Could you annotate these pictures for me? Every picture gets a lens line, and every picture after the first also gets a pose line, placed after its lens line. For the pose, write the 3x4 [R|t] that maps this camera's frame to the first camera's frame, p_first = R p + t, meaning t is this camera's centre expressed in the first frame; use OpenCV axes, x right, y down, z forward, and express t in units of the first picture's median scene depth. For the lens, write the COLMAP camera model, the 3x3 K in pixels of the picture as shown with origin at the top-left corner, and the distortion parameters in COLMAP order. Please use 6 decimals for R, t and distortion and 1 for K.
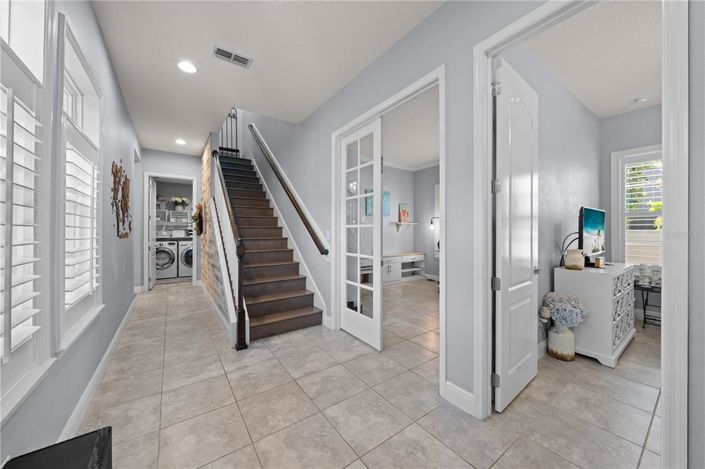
lens RADIAL K [[250.4, 0, 357.1], [0, 250.4, 231.1], [0, 0, 1]] dist [-0.001647, 0.000830]
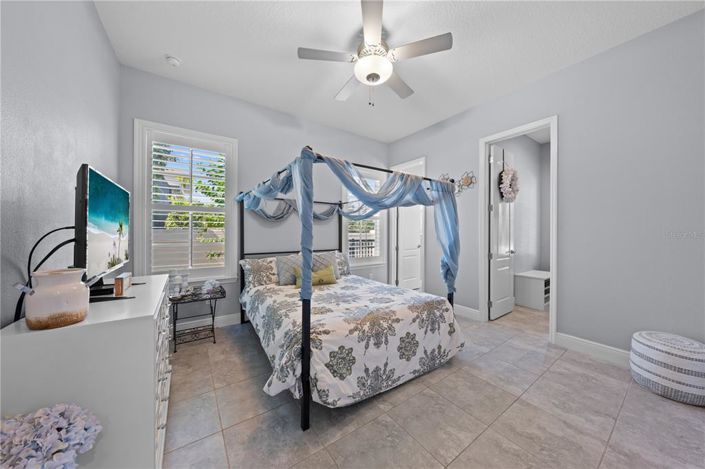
lens RADIAL K [[236.8, 0, 358.3], [0, 236.8, 231.5], [0, 0, 1]] dist [-0.000482, -0.000233]
pose [[-0.009456, 0.003924, 0.999948, 0.466286], [-0.006336, 0.999972, -0.003984, 0.012400], [-0.999935, -0.006373, -0.009431, 0.509031]]
